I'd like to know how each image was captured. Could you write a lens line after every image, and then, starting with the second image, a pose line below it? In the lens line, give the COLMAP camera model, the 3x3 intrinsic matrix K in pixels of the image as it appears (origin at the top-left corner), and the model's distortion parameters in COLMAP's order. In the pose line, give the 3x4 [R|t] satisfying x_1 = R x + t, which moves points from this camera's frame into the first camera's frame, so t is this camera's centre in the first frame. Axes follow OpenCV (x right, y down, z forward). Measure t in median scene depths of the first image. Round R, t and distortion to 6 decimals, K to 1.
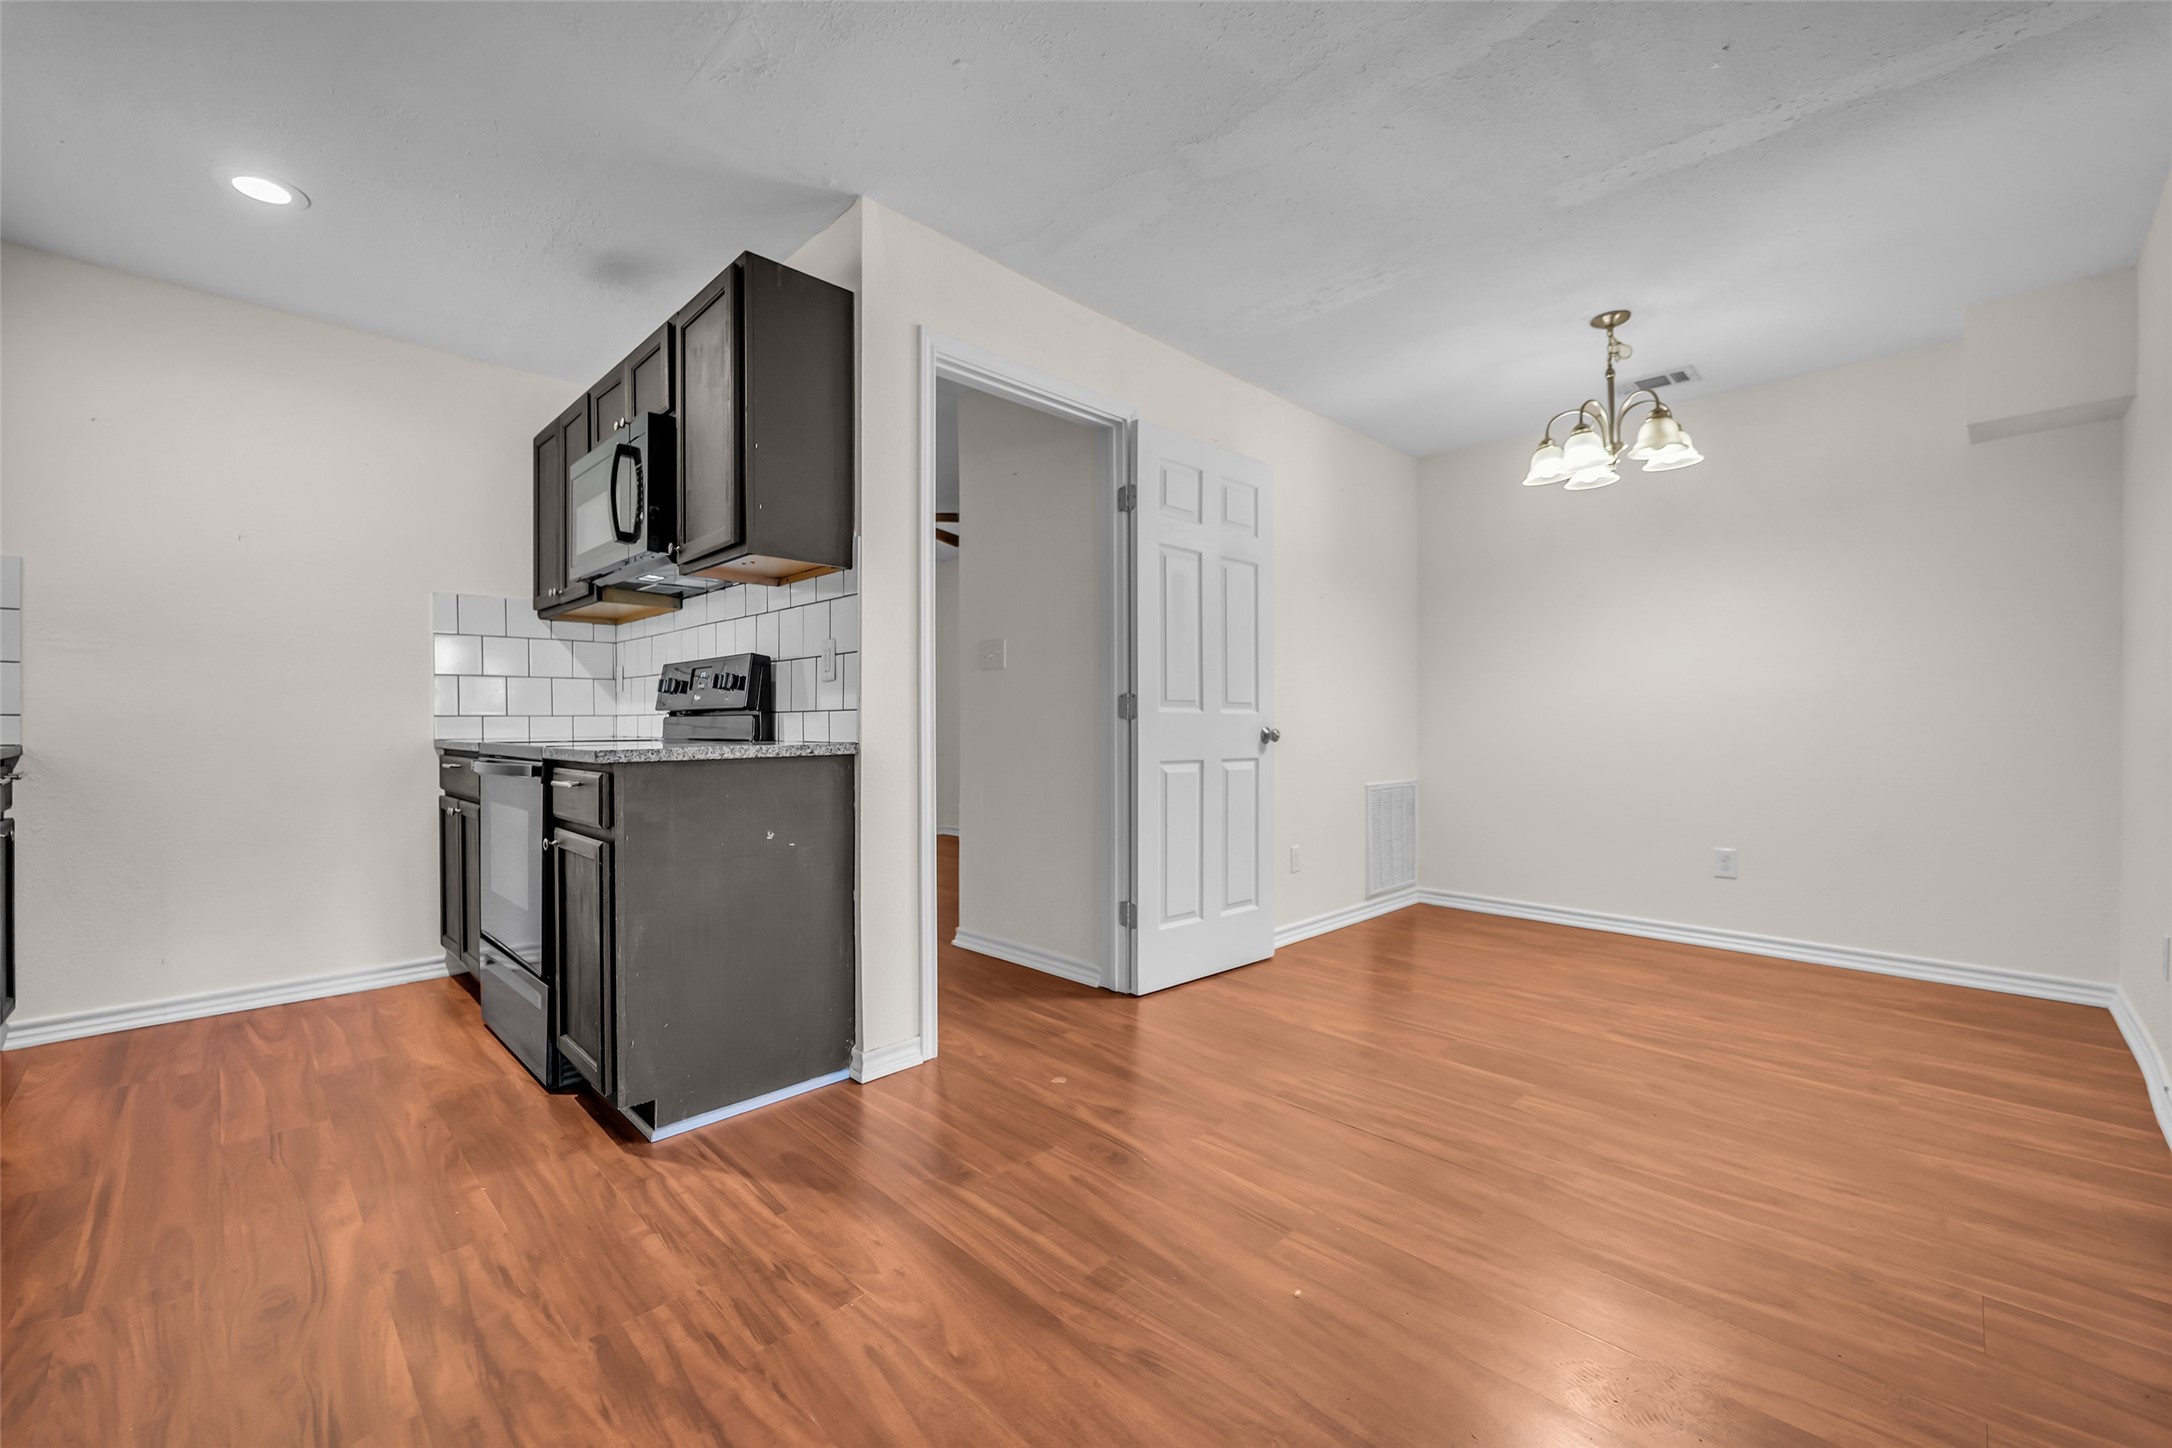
lens RADIAL K [[875.6, 0, 1076.4], [0, 875.6, 716.8], [0, 0, 1]] dist [0.001622, -0.000943]
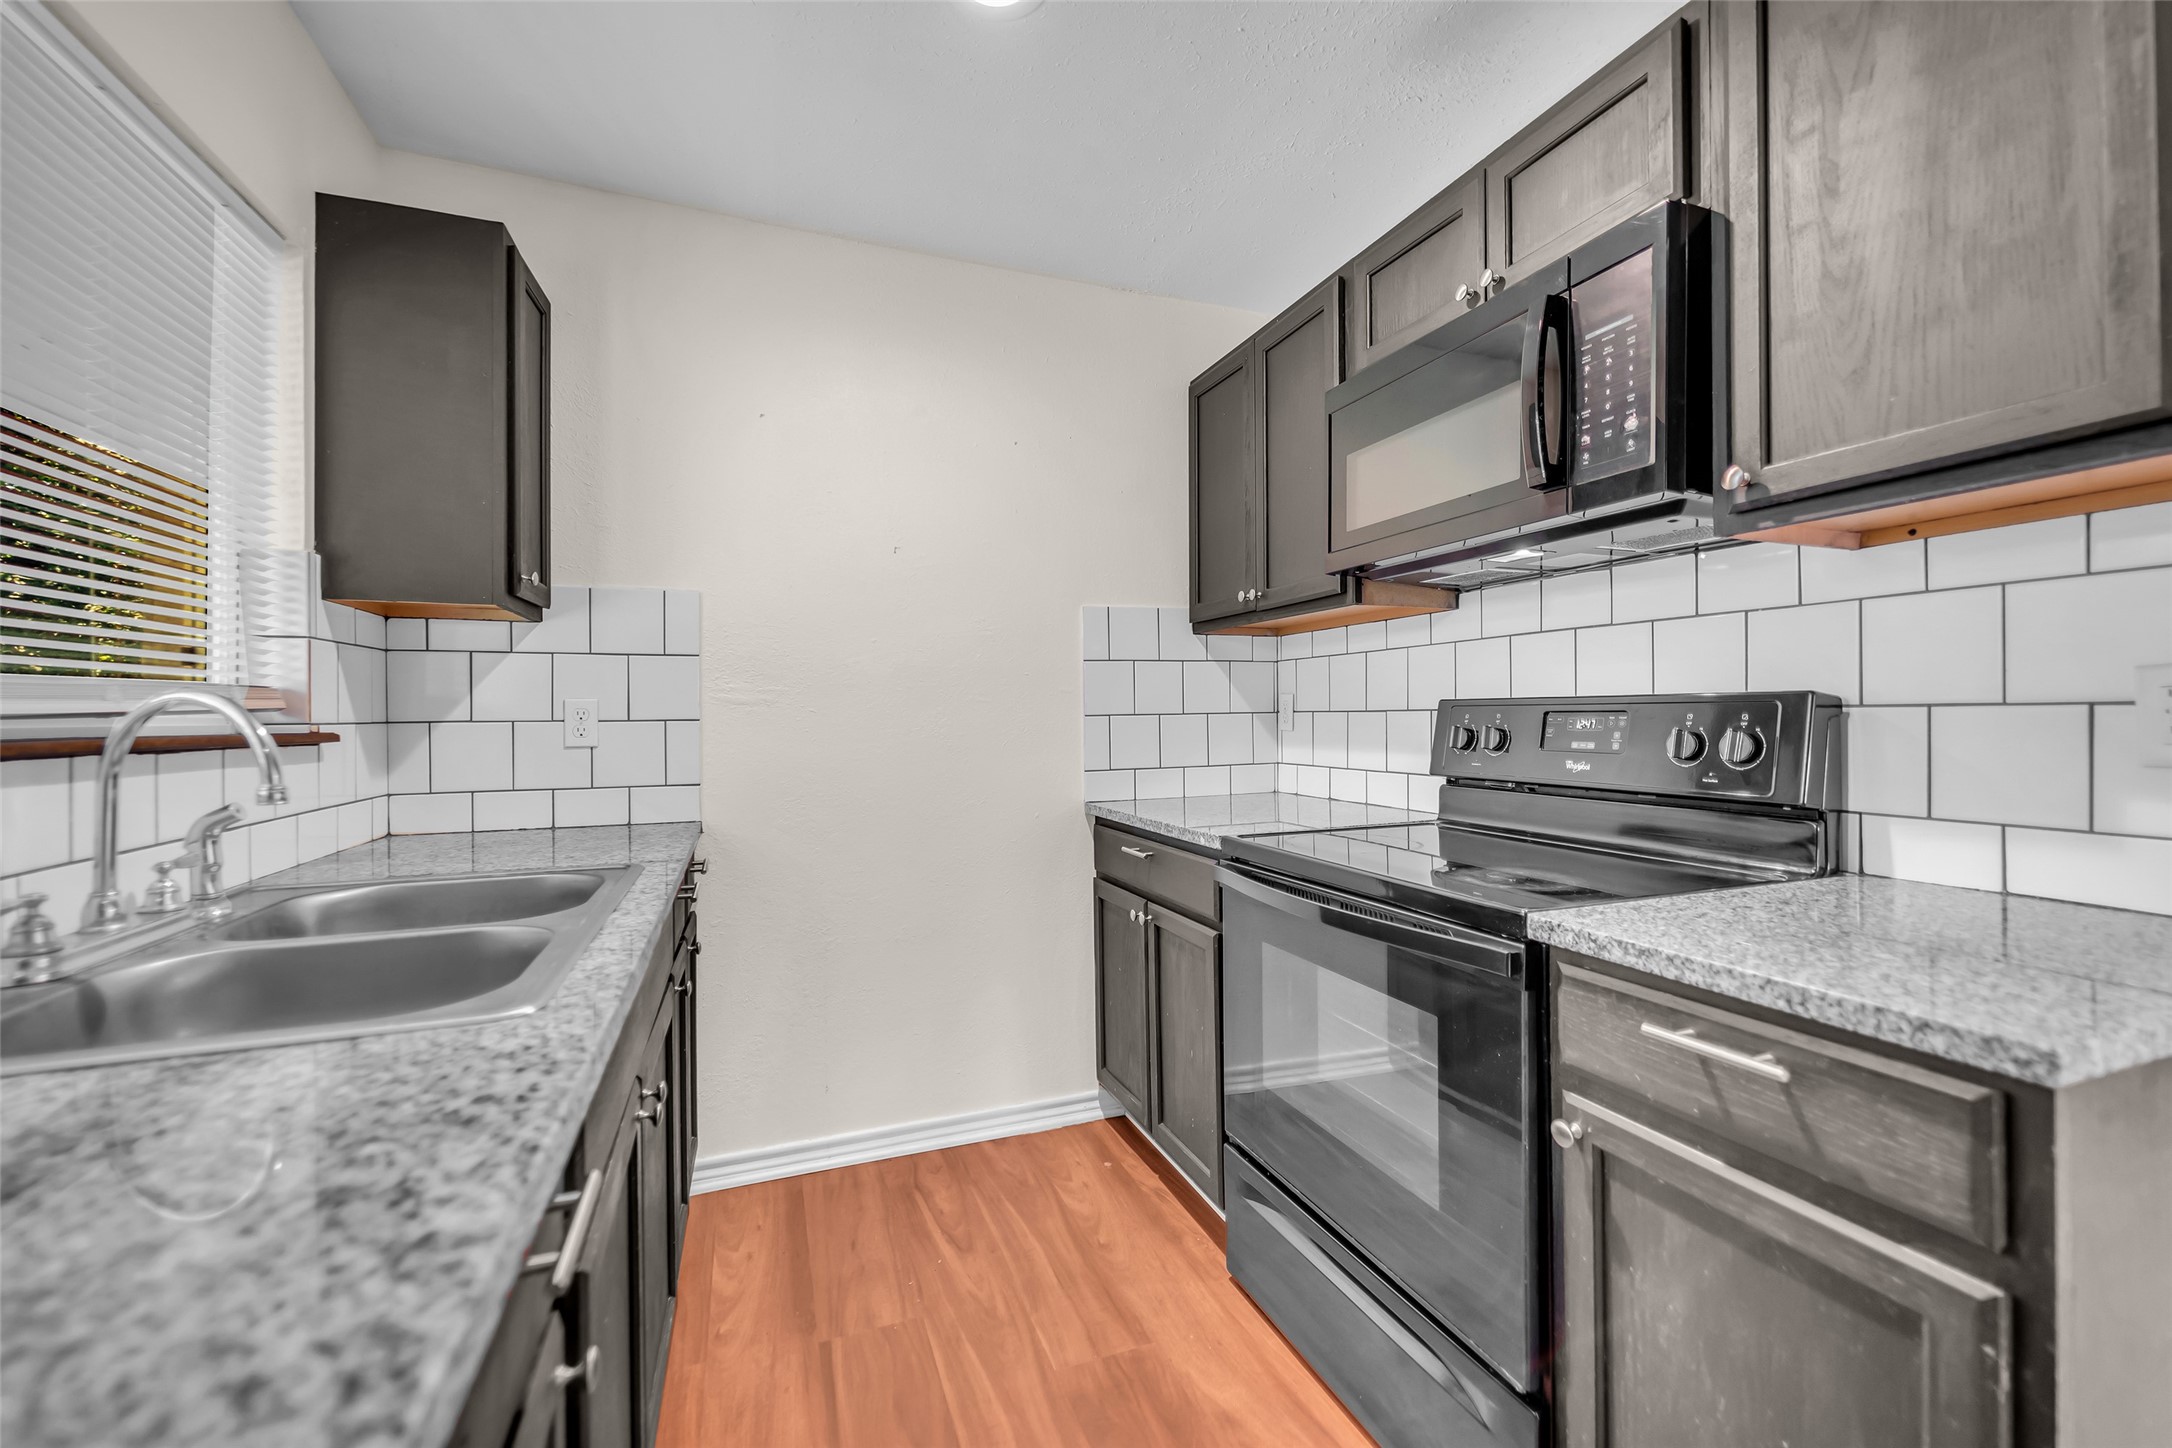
lens RADIAL K [[882.3, 0, 1079.6], [0, 882.3, 721.9], [0, 0, 1]] dist [0.000820, -0.000344]
pose [[0.909768, -0.002483, -0.415110, -0.613292], [0.008182, 0.999895, 0.011949, -0.074744], [0.415037, -0.014267, 0.909693, 0.455719]]
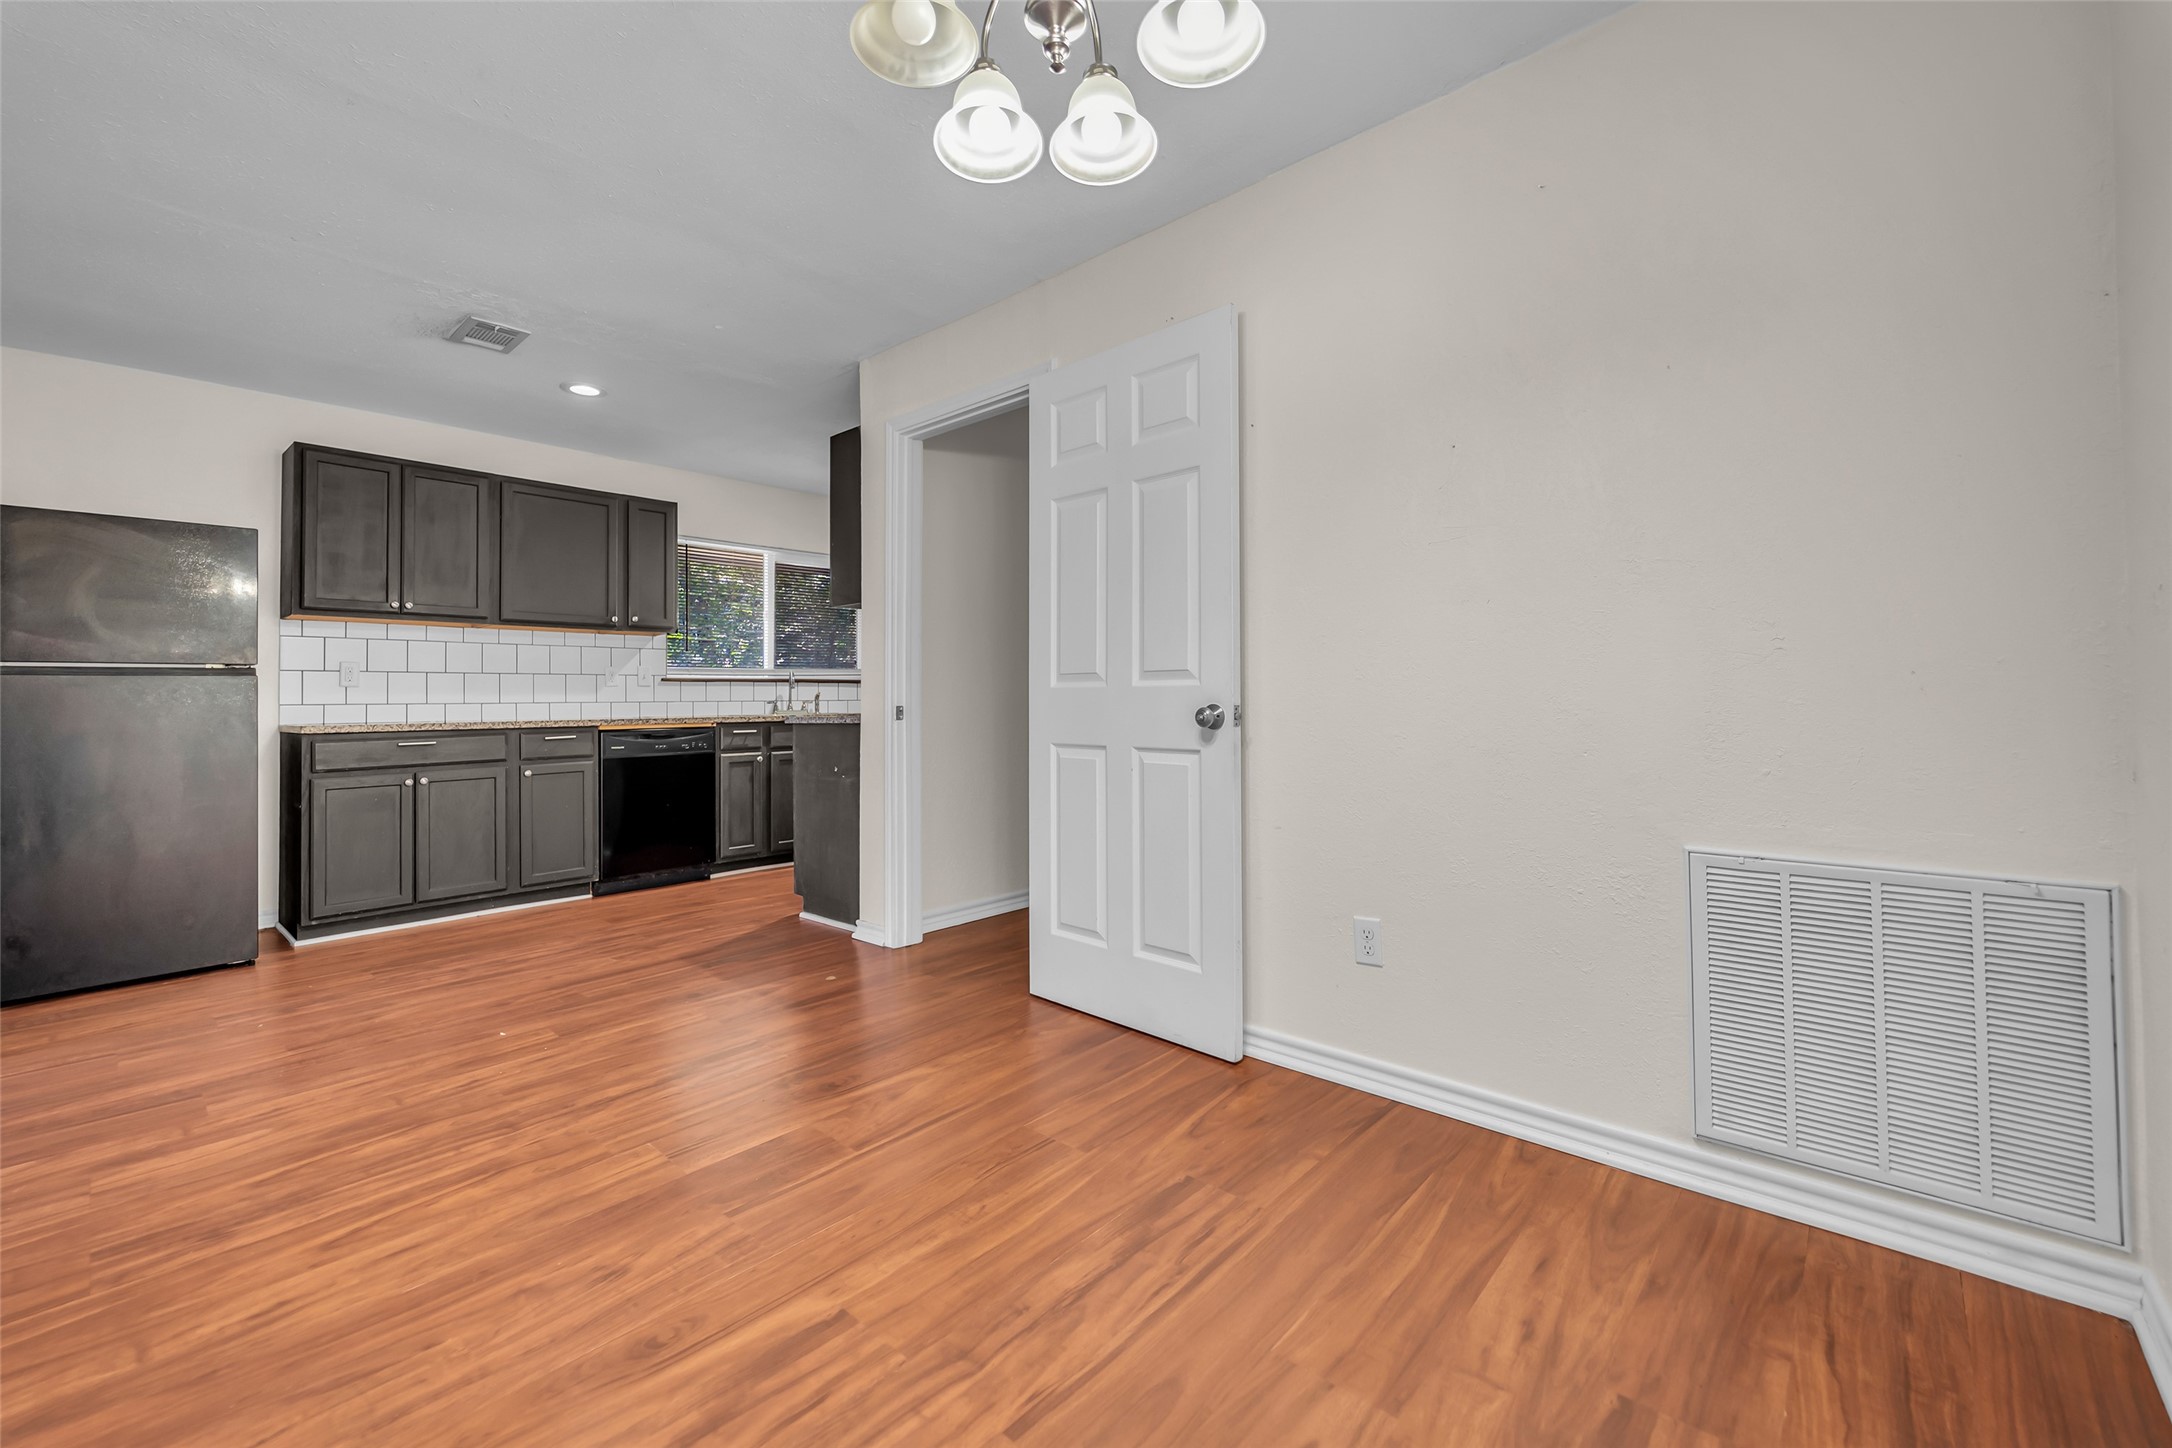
lens RADIAL K [[885.0, 0, 1074.2], [0, 885.0, 678.0], [0, 0, 1]] dist [0.017759, -0.009119]
pose [[0.054282, -0.025884, -0.998190, 1.359792], [0.018251, 0.999523, -0.024926, 0.009313], [0.998359, -0.016865, 0.054729, 1.325343]]
